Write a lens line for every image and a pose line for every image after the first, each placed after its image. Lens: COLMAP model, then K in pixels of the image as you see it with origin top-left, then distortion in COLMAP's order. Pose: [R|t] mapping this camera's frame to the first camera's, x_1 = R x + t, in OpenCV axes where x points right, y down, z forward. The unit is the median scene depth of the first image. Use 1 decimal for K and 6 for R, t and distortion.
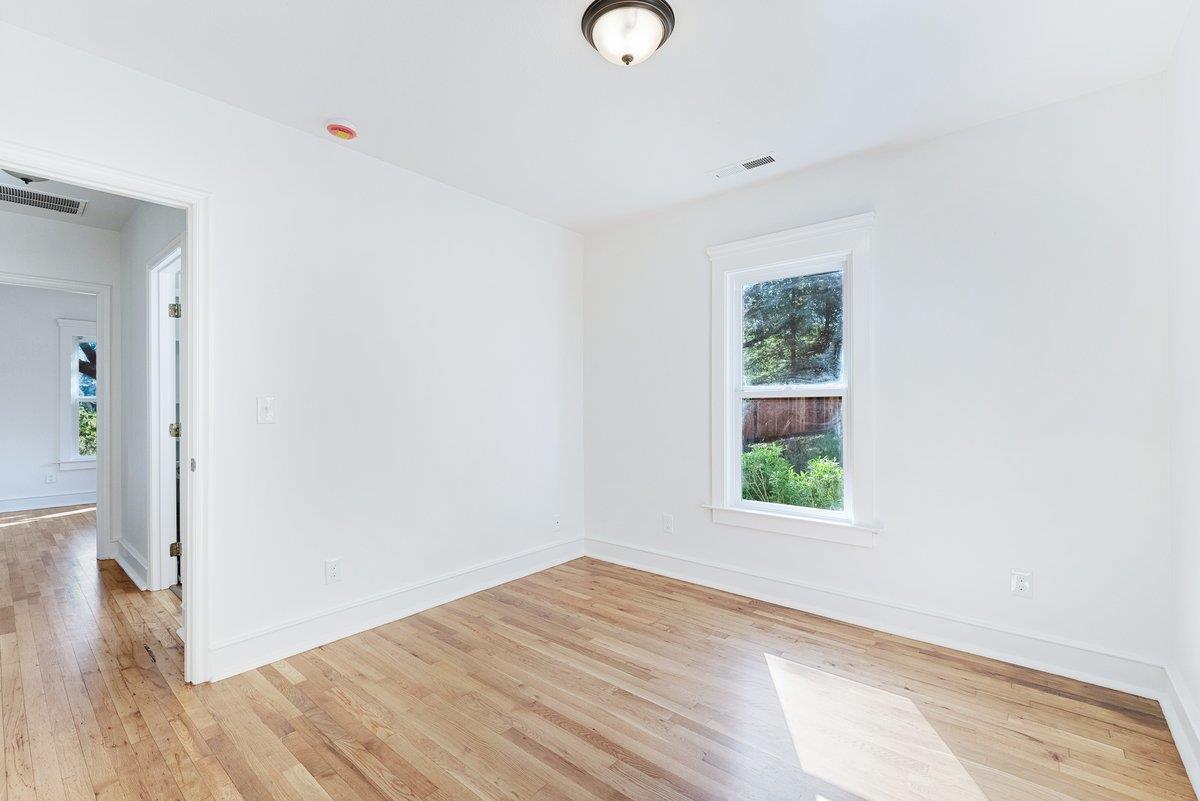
lens RADIAL K [[570.8, 0, 600.0], [0, 570.8, 400.5], [0, 0, 1]] dist [-0.002763, -0.000284]
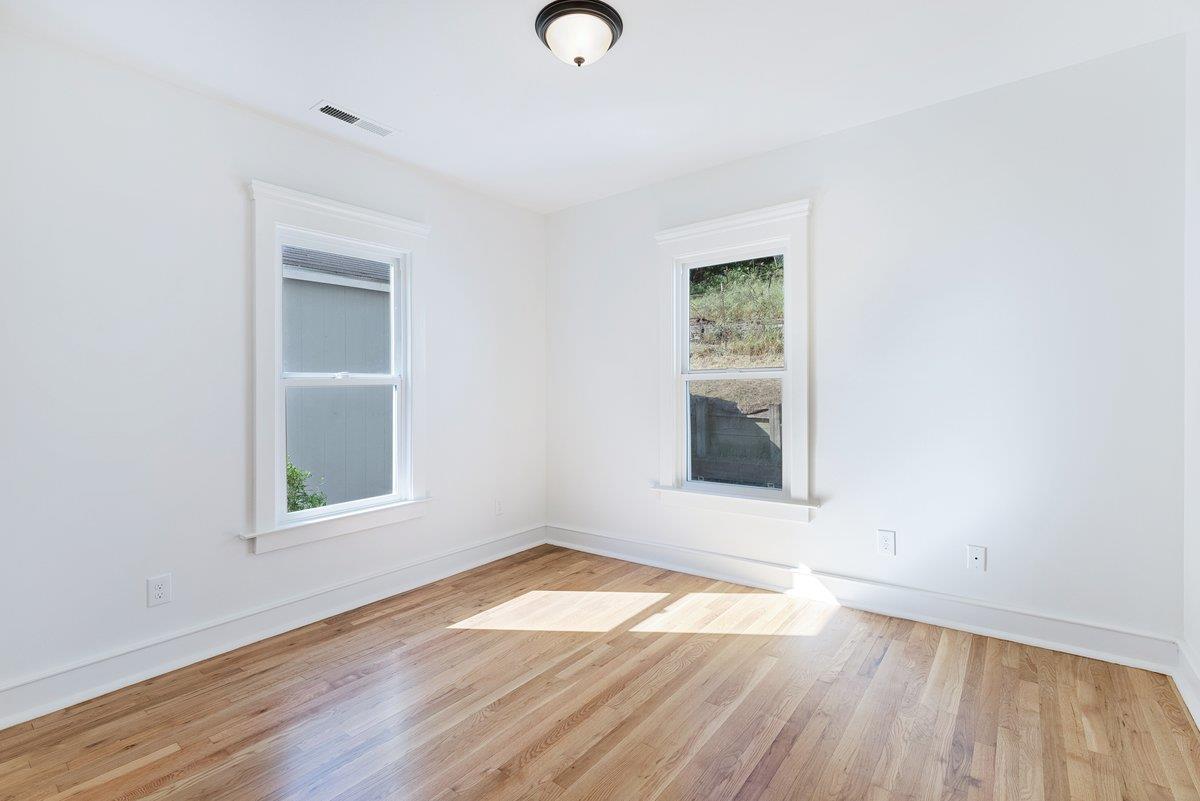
lens RADIAL K [[570.8, 0, 600.0], [0, 570.8, 400.5], [0, 0, 1]] dist [-0.002763, -0.000284]
pose [[-0.105000, -0.012411, 0.994395, -0.688340], [0.023894, 0.999602, 0.014999, 0.008963], [-0.994185, 0.025335, -0.104662, 0.710456]]
